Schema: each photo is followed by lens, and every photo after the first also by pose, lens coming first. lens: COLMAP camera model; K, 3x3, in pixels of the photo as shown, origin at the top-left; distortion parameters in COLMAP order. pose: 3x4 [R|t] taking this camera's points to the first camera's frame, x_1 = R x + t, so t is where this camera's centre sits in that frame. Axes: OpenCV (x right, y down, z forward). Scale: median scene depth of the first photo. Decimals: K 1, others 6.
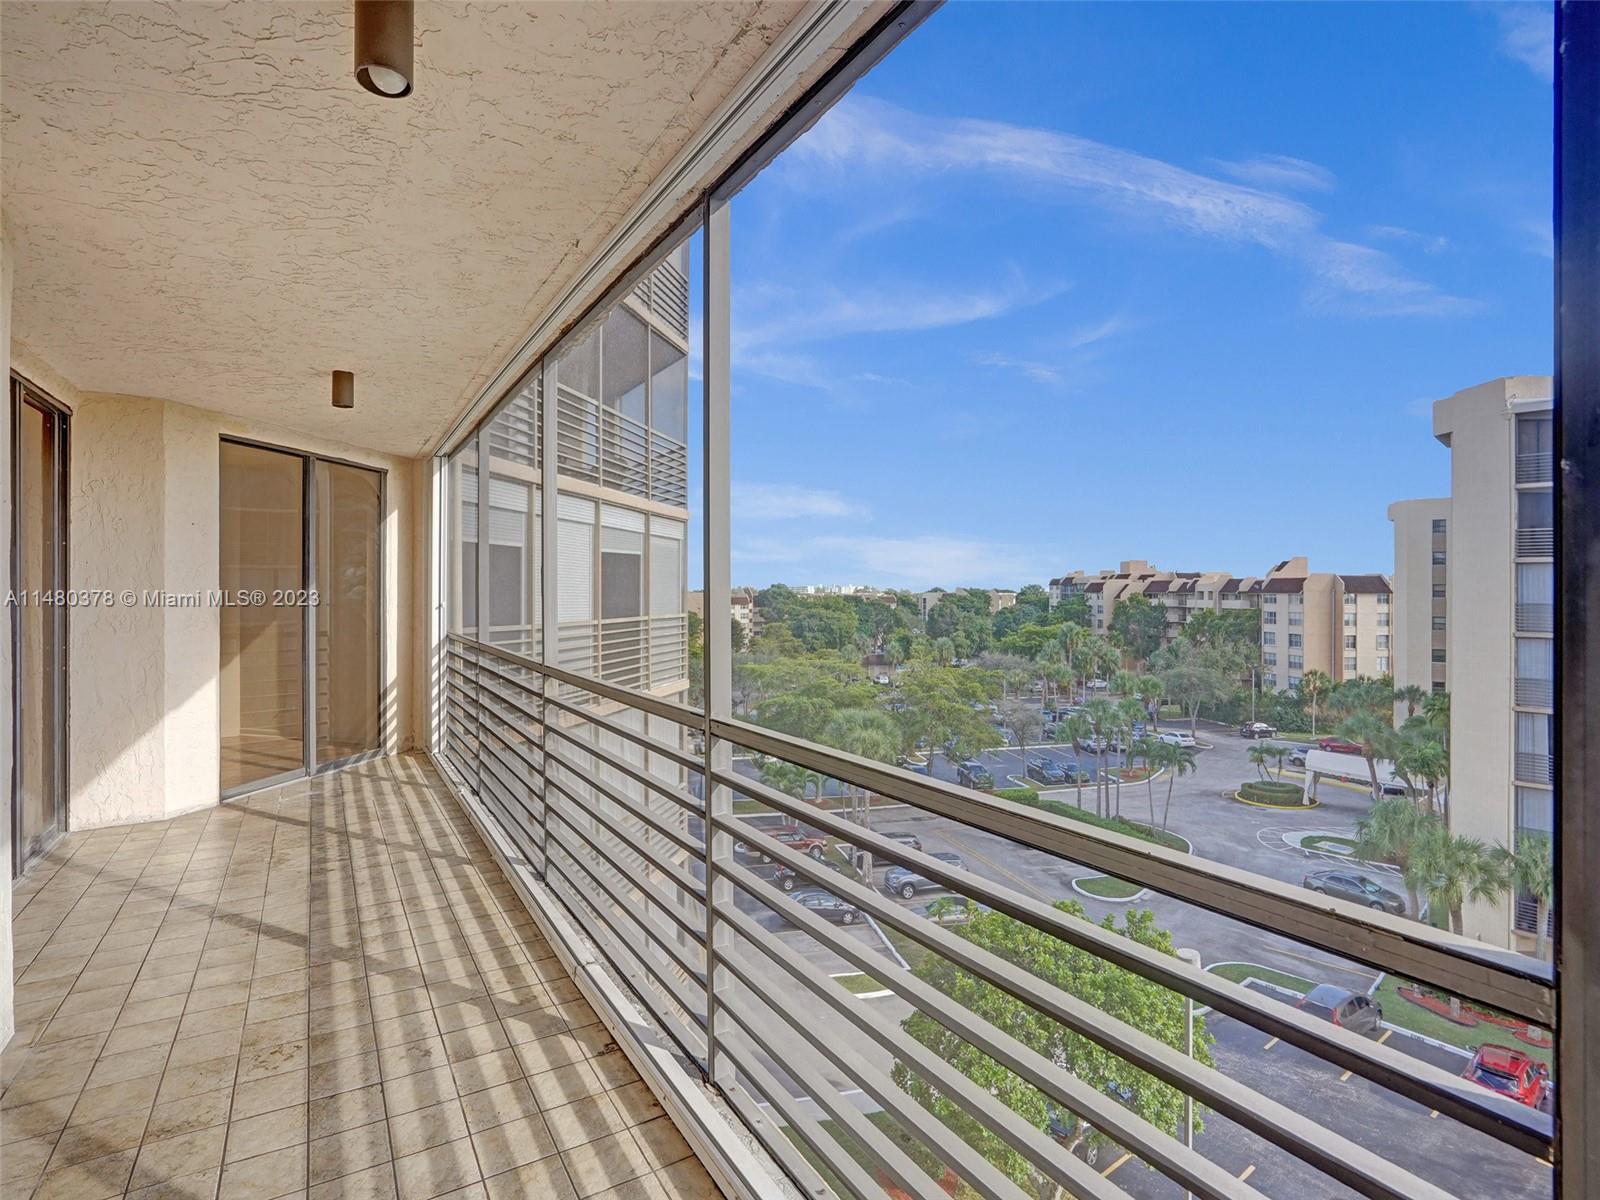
lens RADIAL K [[793.9, 0, 807.4], [0, 793.9, 597.3], [0, 0, 1]] dist [0.004978, 0.000696]
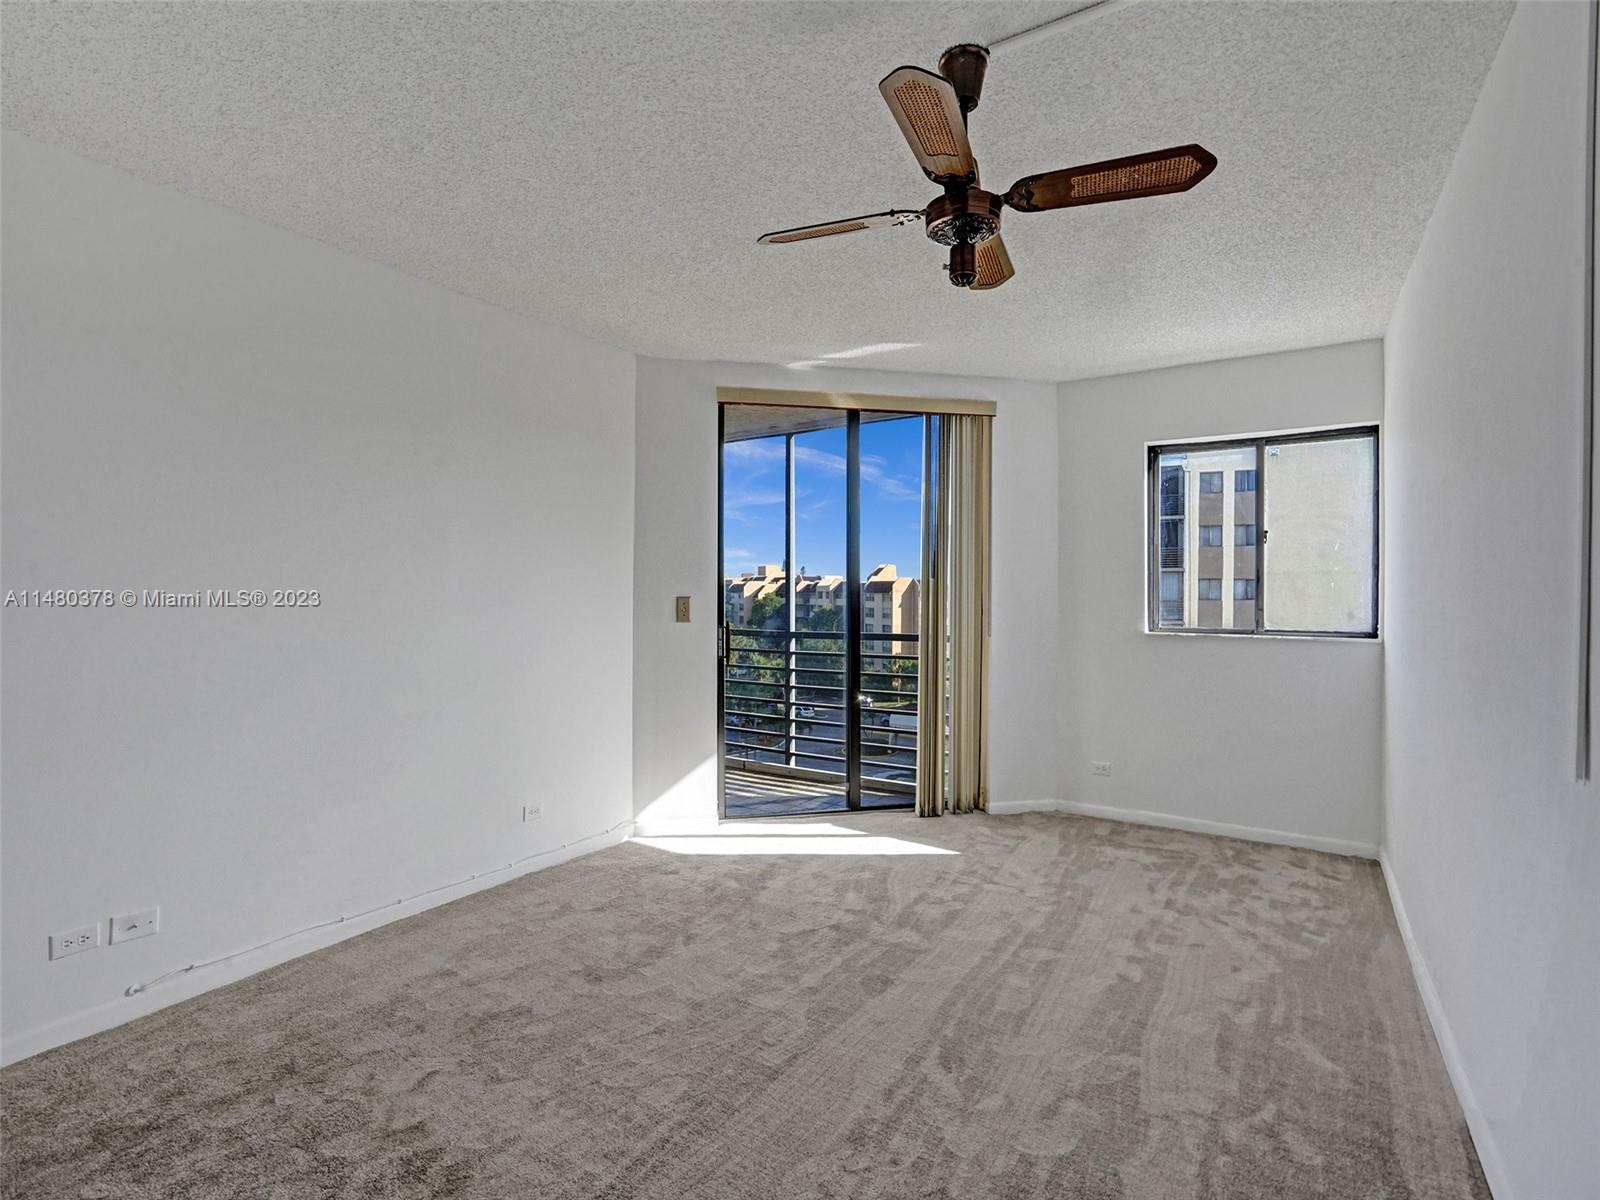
lens RADIAL K [[772.6, 0, 801.1], [0, 772.6, 597.3], [0, 0, 1]] dist [-0.005250, 0.009557]
pose [[0.906150, 0.000845, 0.422956, -1.179679], [-0.000672, 1.000000, -0.000557, 0.075493], [-0.422956, 0.000221, 0.906150, -2.165699]]
